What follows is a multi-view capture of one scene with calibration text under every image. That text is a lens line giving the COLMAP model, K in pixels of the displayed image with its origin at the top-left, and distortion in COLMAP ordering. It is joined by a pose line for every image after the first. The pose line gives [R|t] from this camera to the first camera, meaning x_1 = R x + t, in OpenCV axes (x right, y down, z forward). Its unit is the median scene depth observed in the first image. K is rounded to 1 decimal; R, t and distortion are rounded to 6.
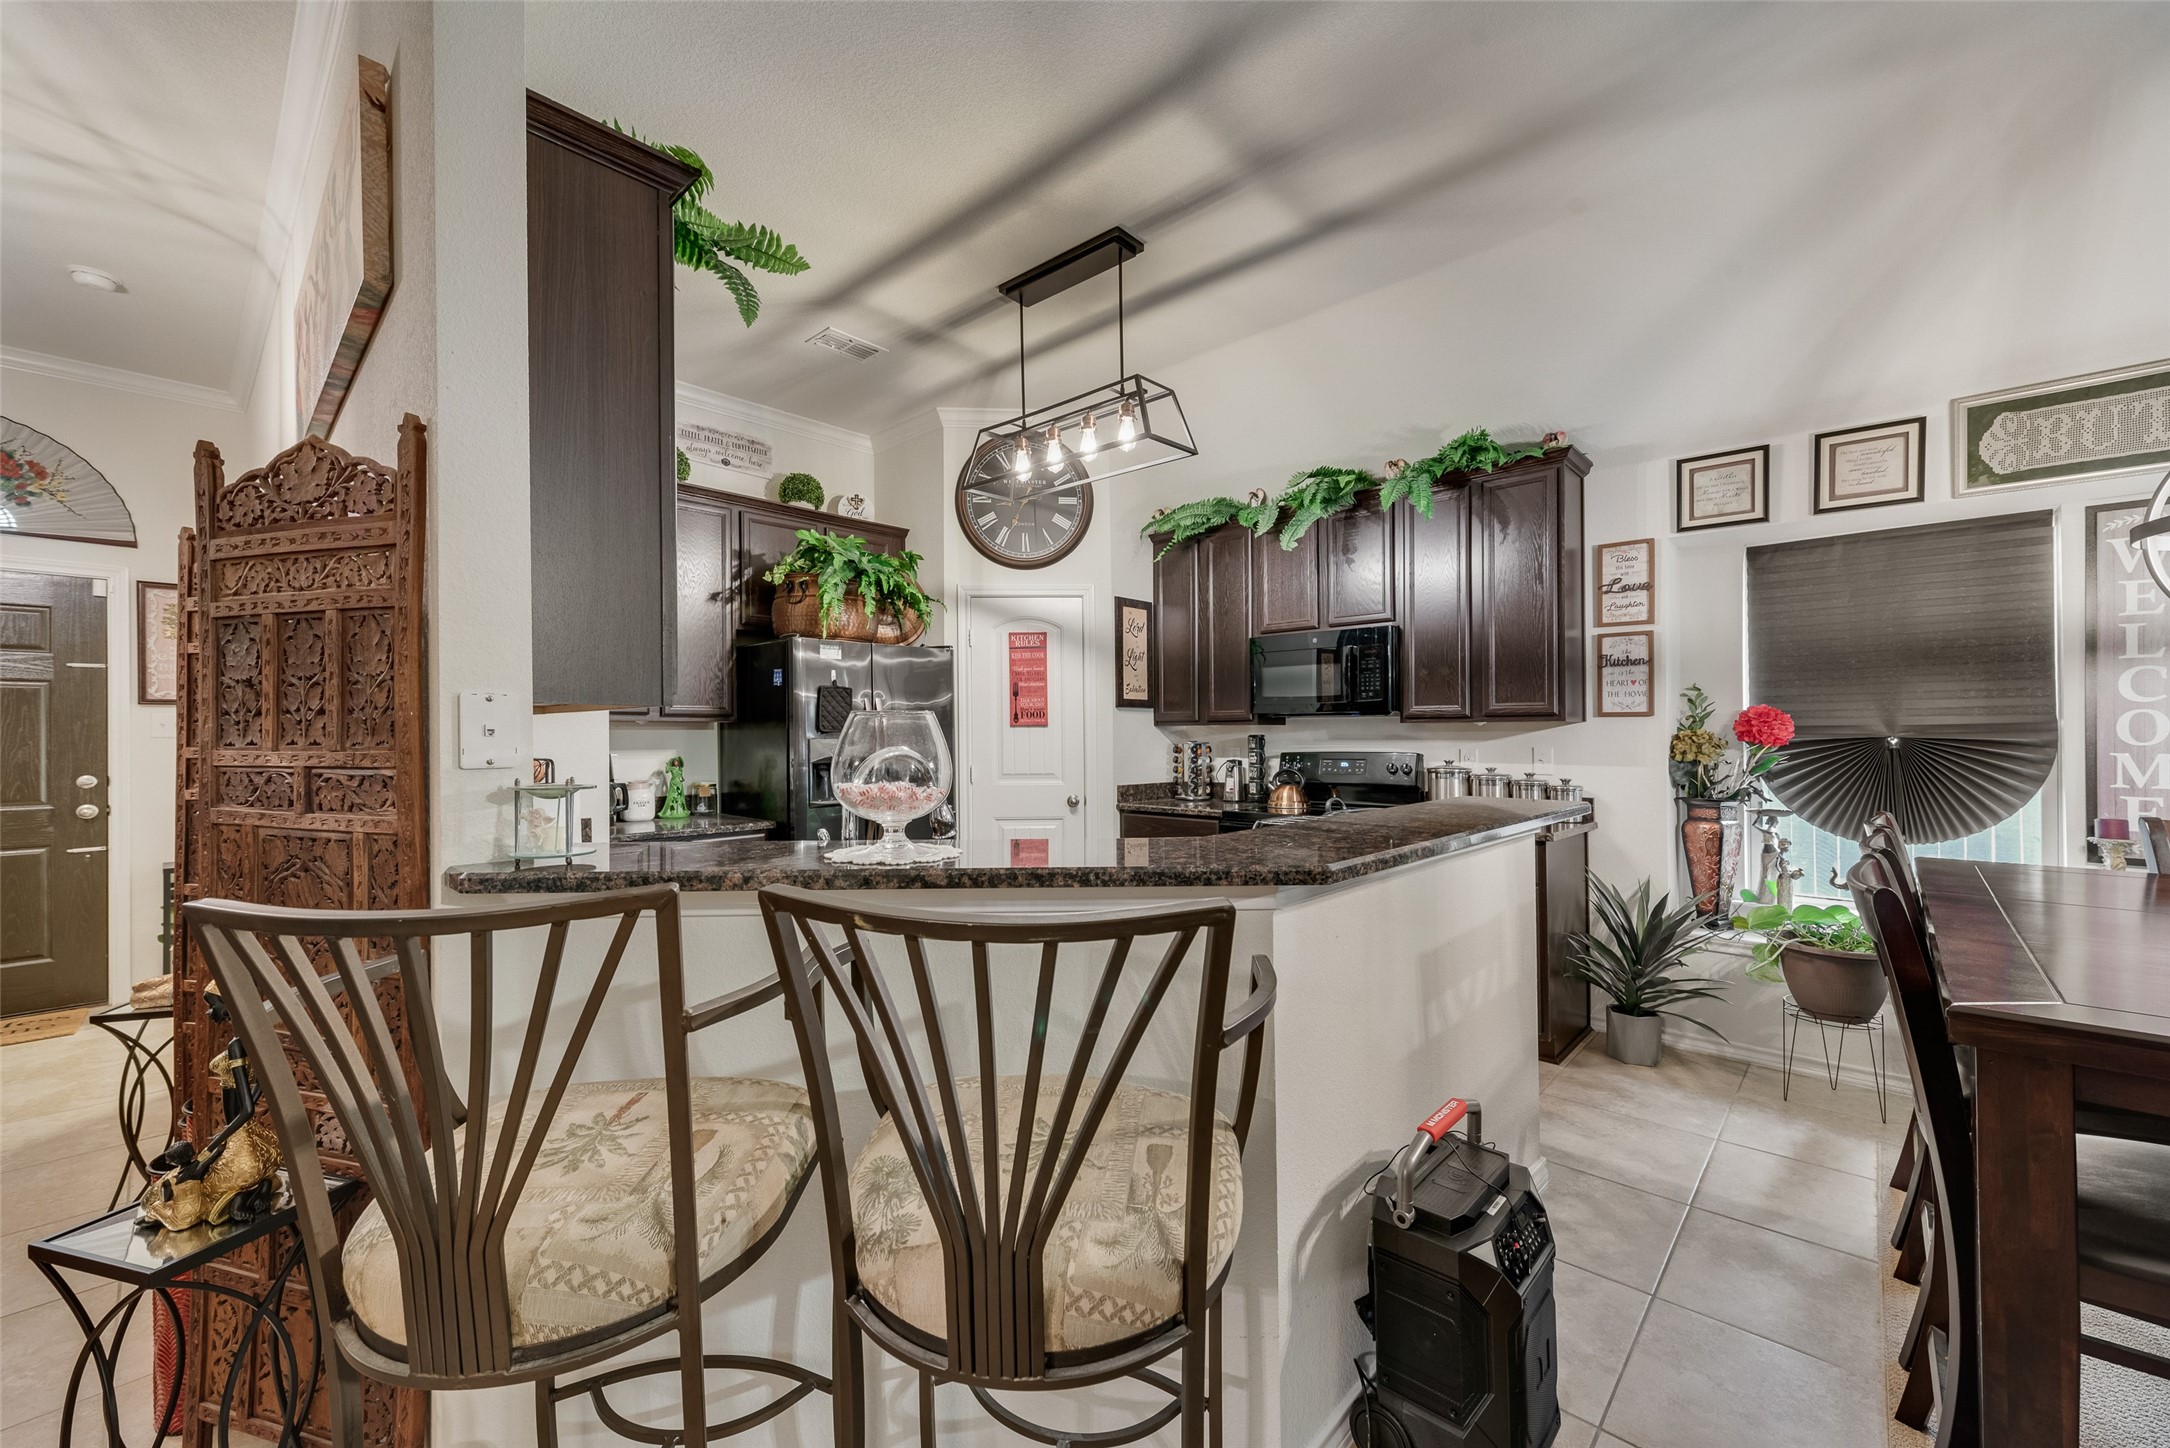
lens RADIAL K [[852.2, 0, 1087.0], [0, 852.2, 735.1], [0, 0, 1]] dist [0.010124, -0.002676]
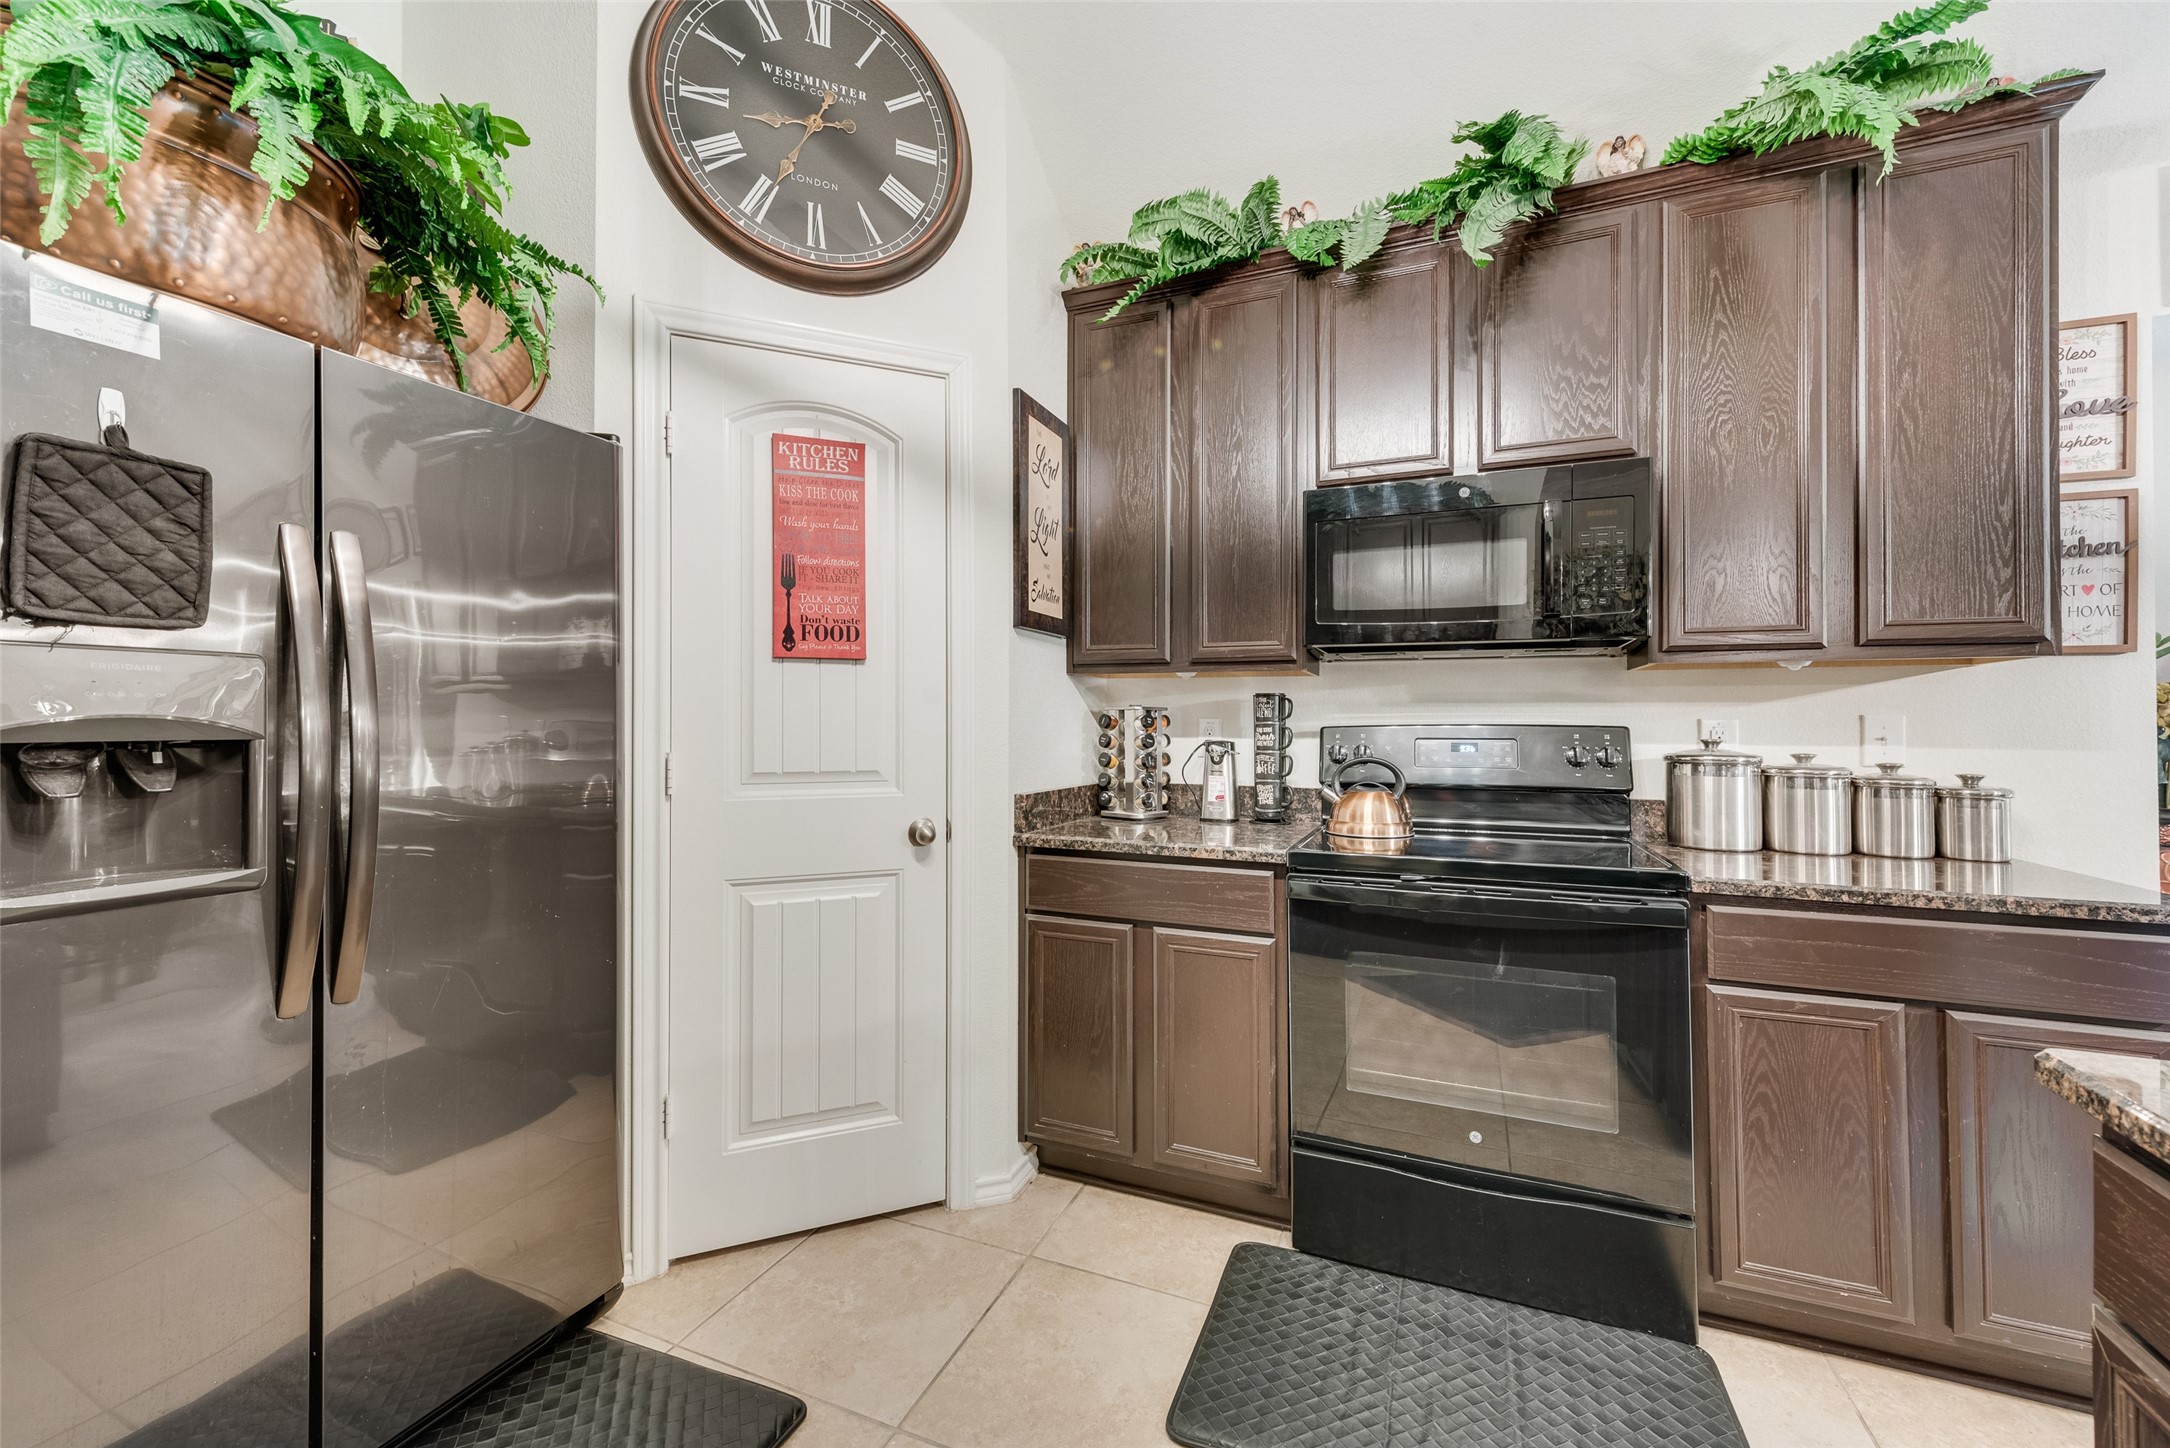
lens RADIAL K [[852.2, 0, 1084.8], [0, 852.2, 723.1], [0, 0, 1]] dist [0.010124, -0.002676]
pose [[0.936856, 0.009870, 0.349577, -0.121798], [-0.008764, 0.999950, -0.004746, 0.028663], [-0.349607, 0.001383, 0.936895, 0.729236]]
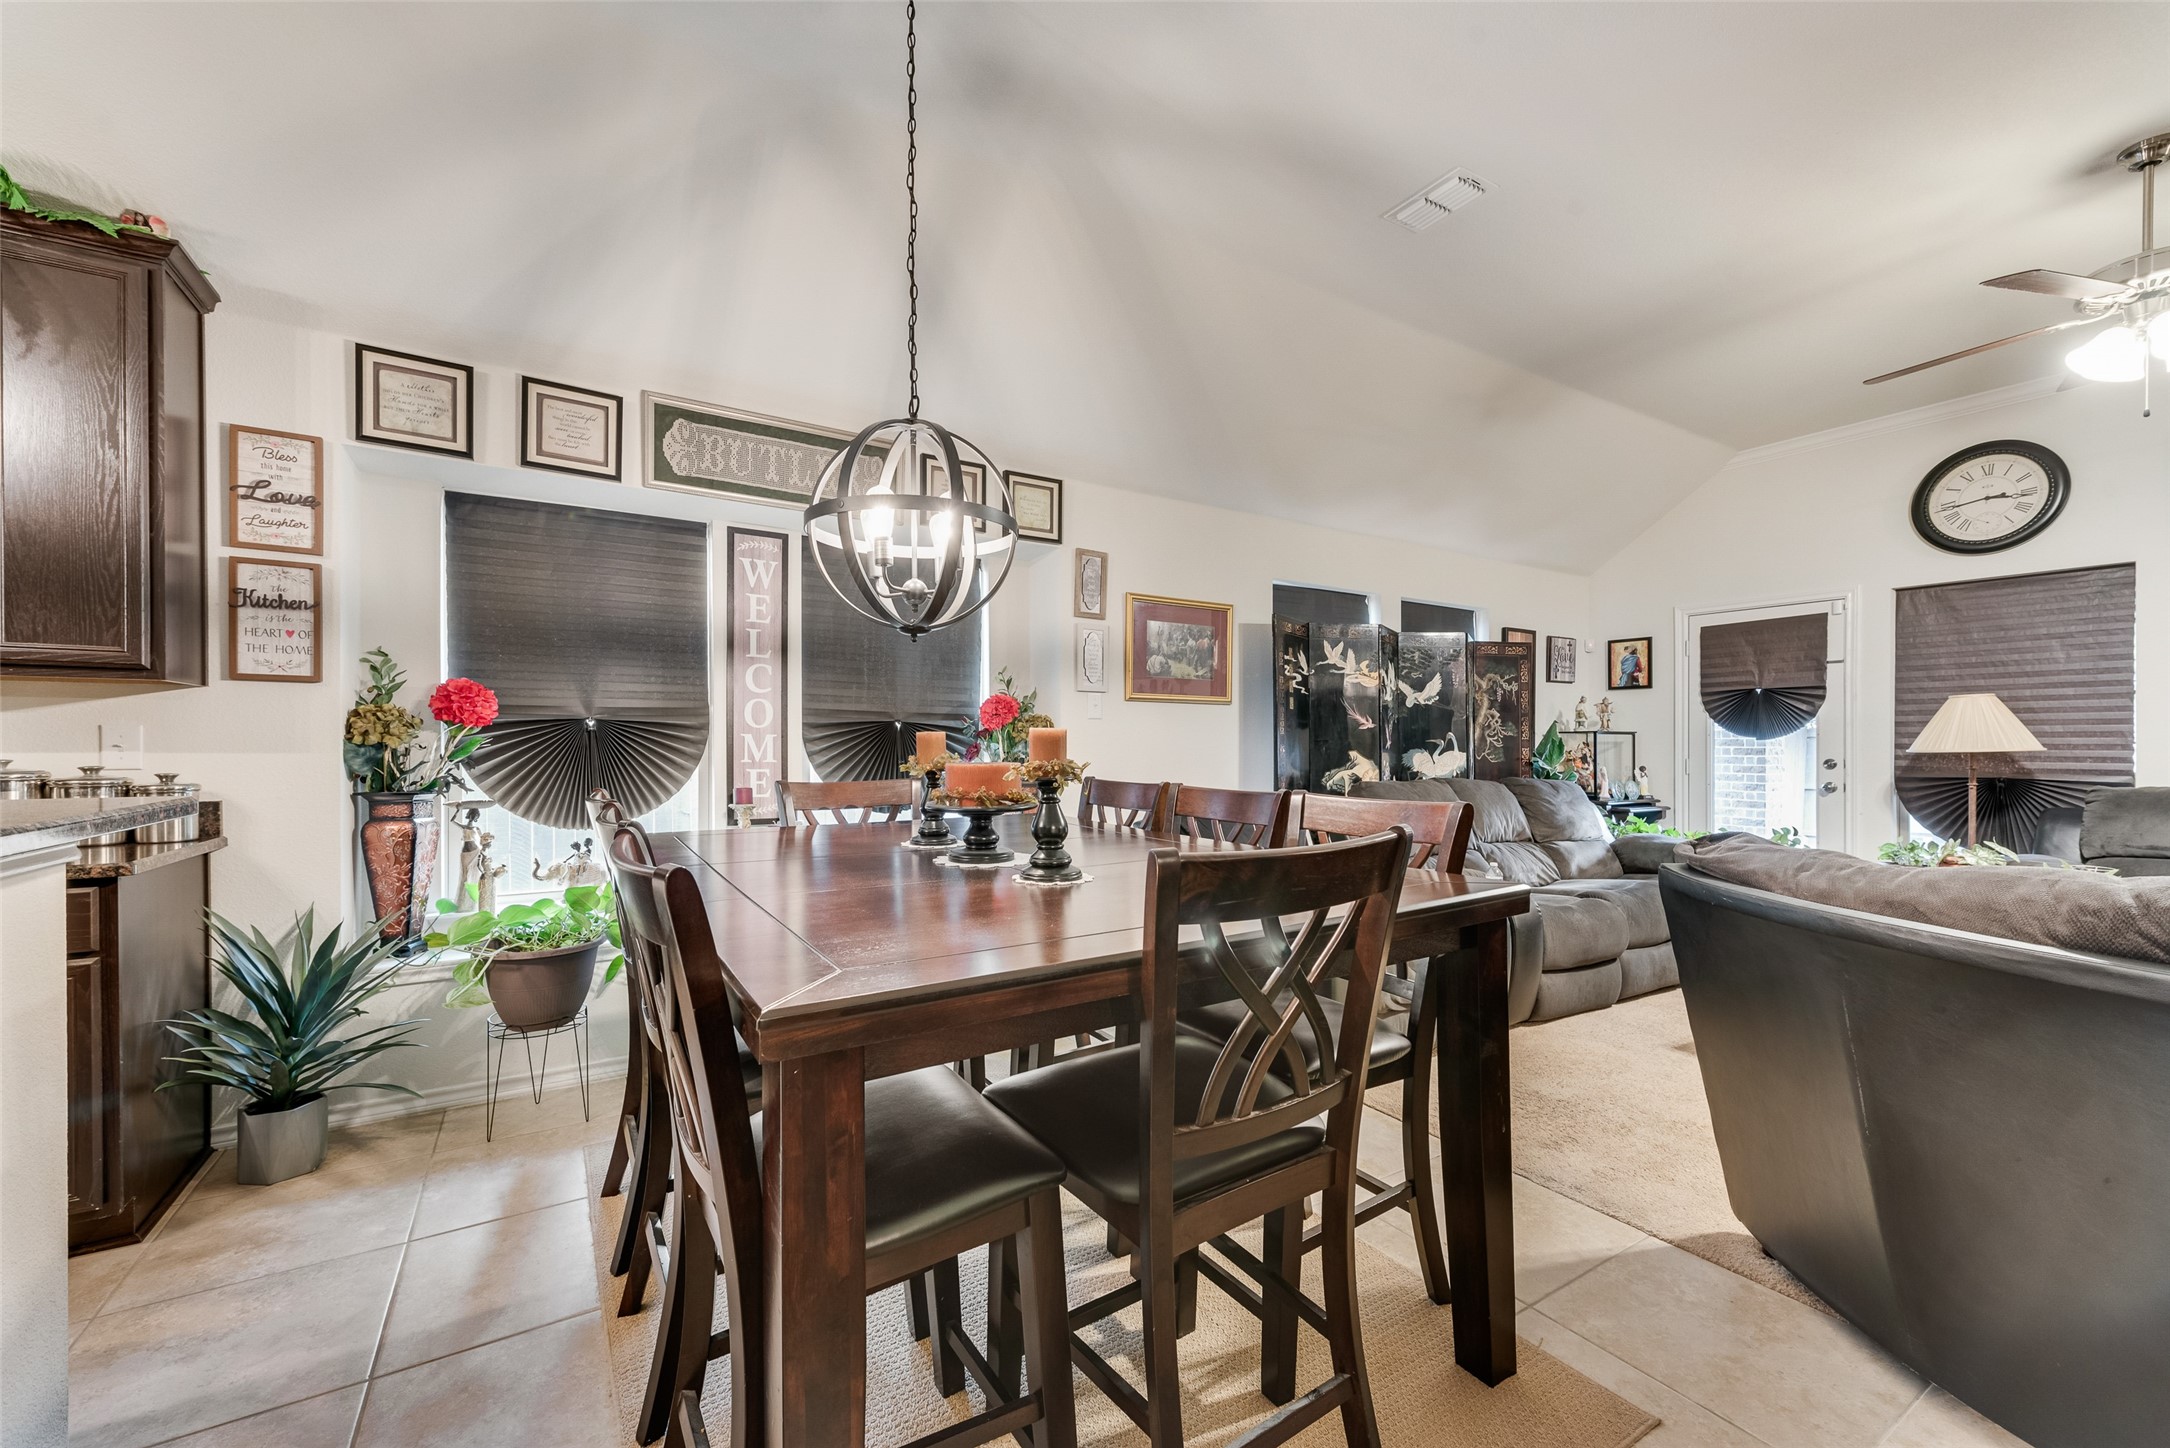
lens RADIAL K [[852.2, 0, 1076.0], [0, 852.2, 741.8], [0, 0, 1]] dist [0.010124, -0.002676]
pose [[0.264269, 0.004314, 0.964439, 0.128265], [-0.003330, 0.999988, -0.003561, 0.028680], [-0.964443, -0.002271, 0.264281, 0.187034]]
